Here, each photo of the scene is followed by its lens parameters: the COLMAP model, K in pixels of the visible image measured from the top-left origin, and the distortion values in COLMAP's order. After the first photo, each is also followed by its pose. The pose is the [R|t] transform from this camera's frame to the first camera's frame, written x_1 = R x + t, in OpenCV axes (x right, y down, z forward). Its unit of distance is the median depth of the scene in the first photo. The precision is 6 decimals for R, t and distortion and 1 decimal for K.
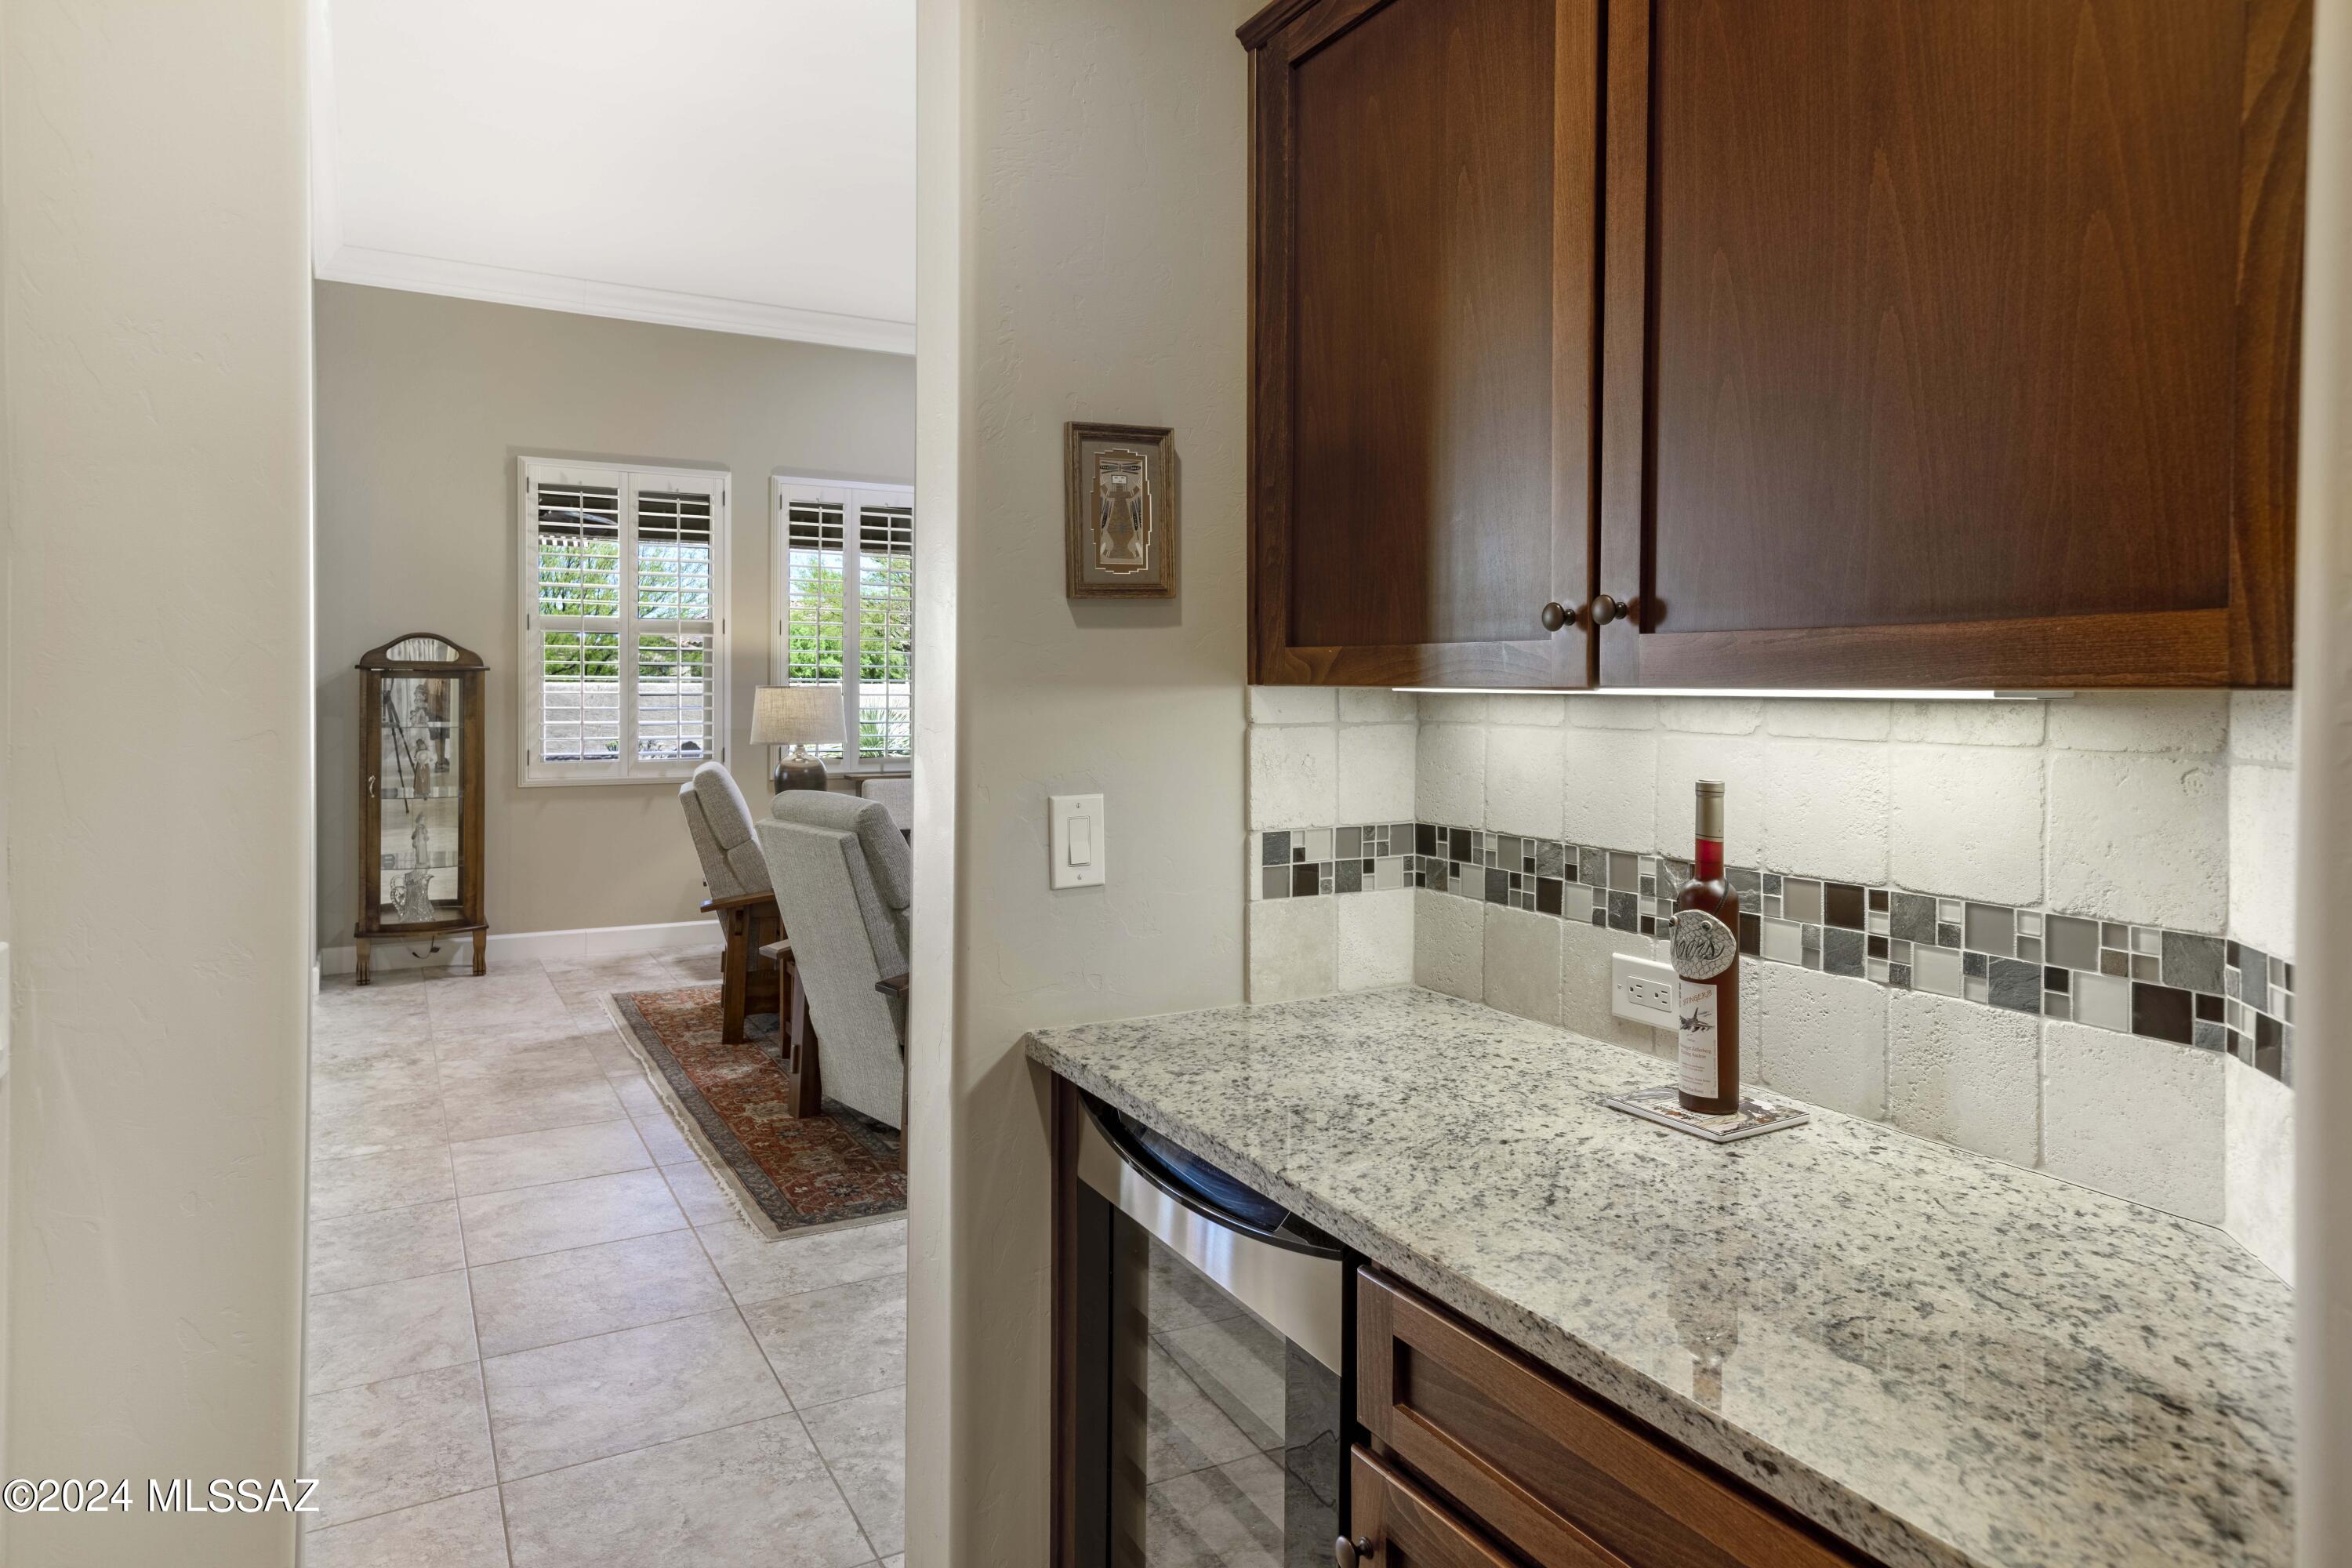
lens RADIAL K [[1357.1, 0, 1141.3], [0, 1357.1, 695.5], [0, 0, 1]] dist [0.039547, 0.002964]
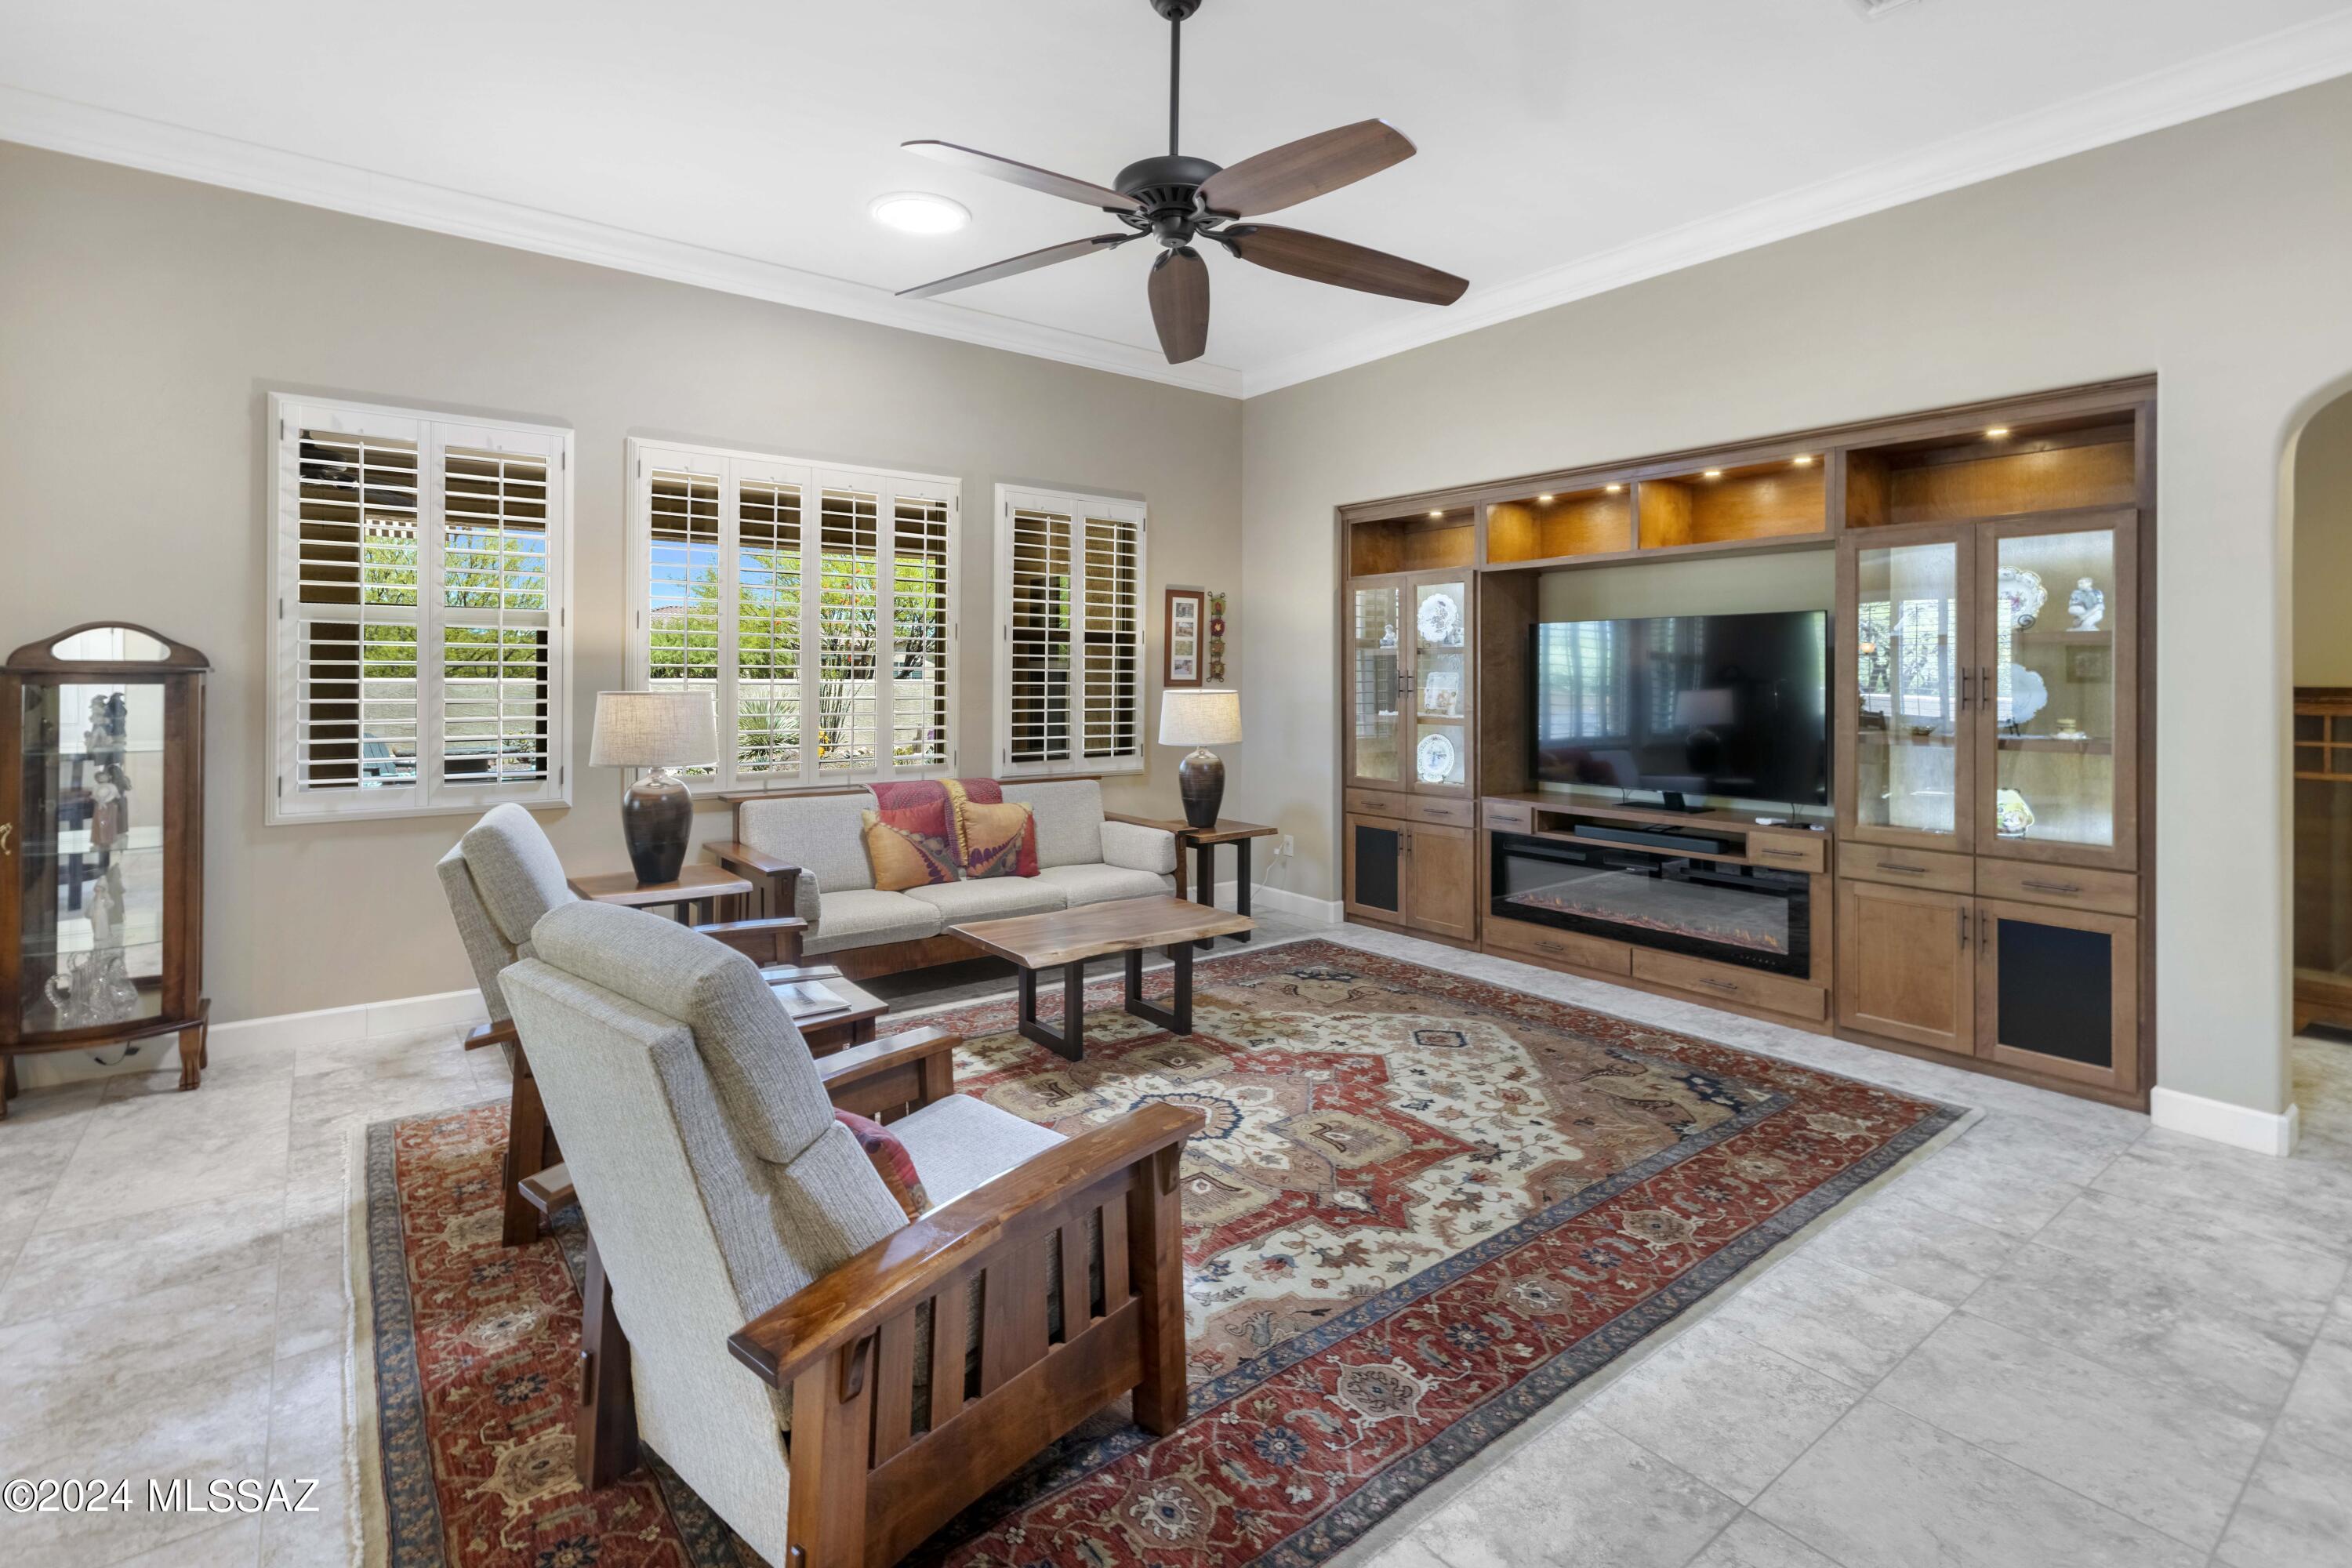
lens RADIAL K [[1080.1, 0, 1151.1], [0, 1080.1, 673.4], [0, 0, 1]] dist [0.001532, 0.000189]
pose [[0.988882, 0.002255, 0.148686, -0.059514], [-0.000497, 0.999930, -0.011862, -0.010910], [-0.148702, 0.011656, 0.988813, 0.339153]]
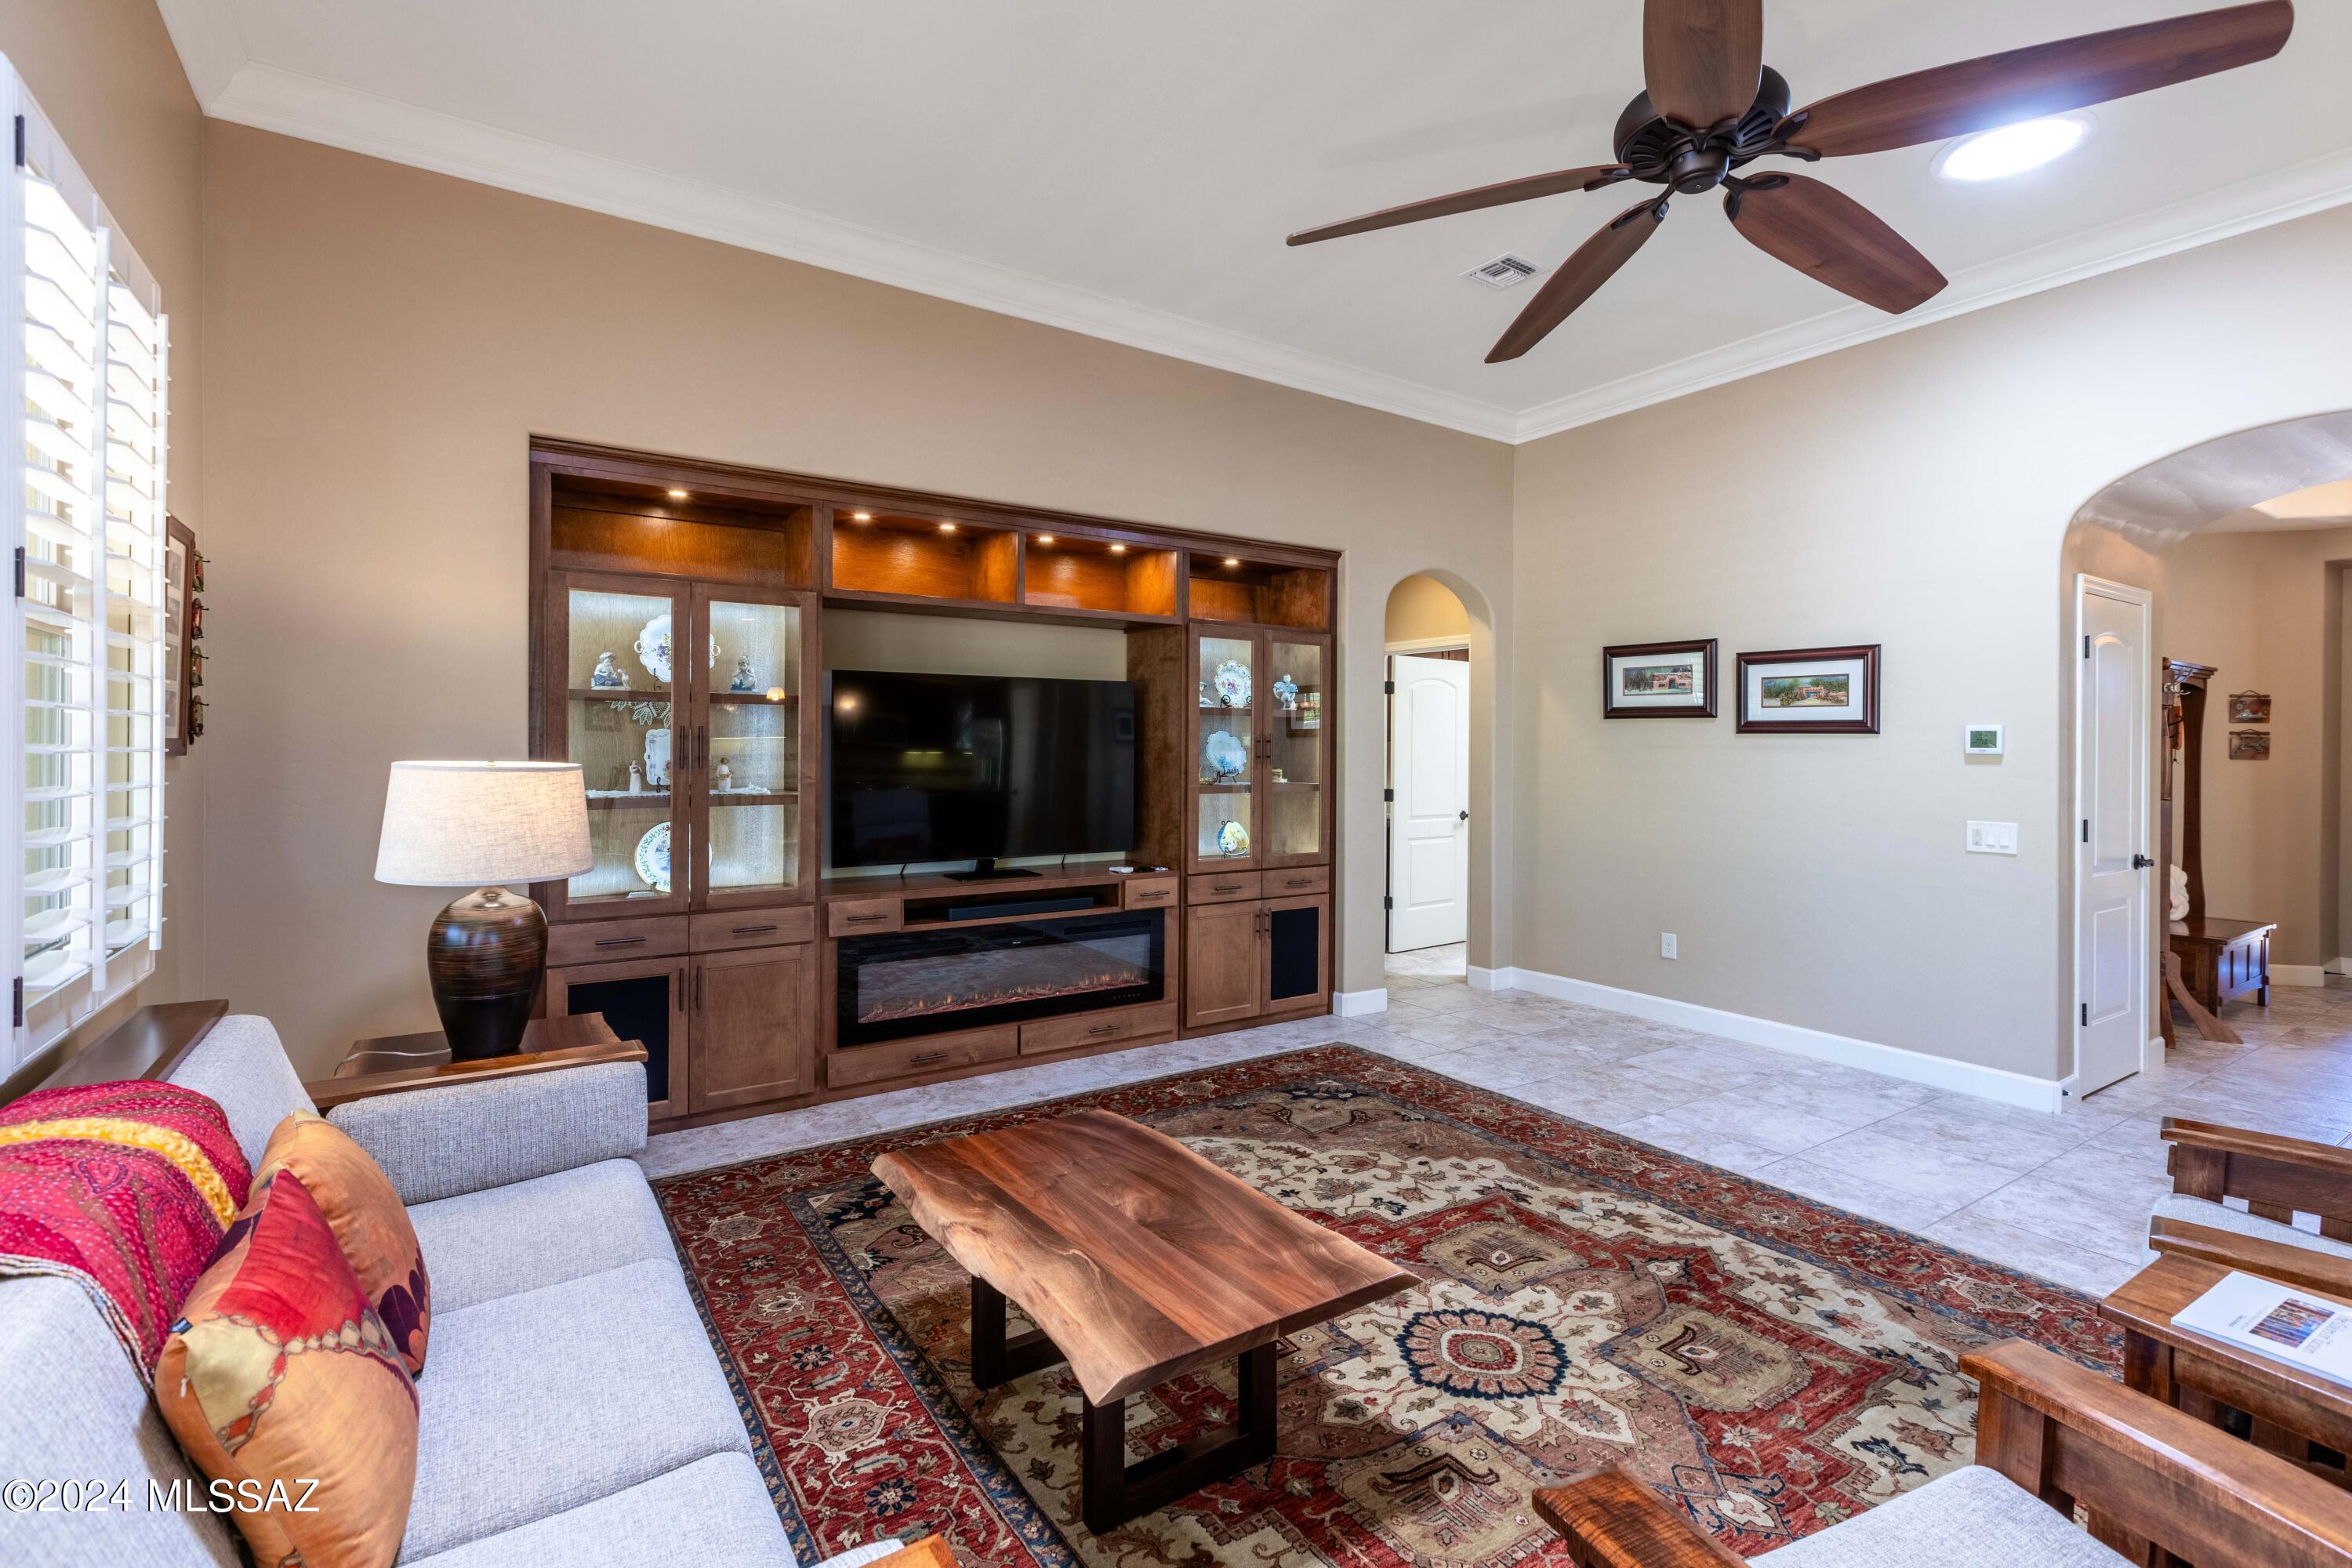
lens RADIAL K [[1080.1, 0, 1164.3], [0, 1080.1, 752.7], [0, 0, 1]] dist [0.001532, 0.000189]
pose [[-0.079569, -0.013209, 0.996742, -0.330465], [0.003493, 0.999902, 0.013529, -0.017009], [-0.996823, 0.004558, -0.079515, 1.000417]]
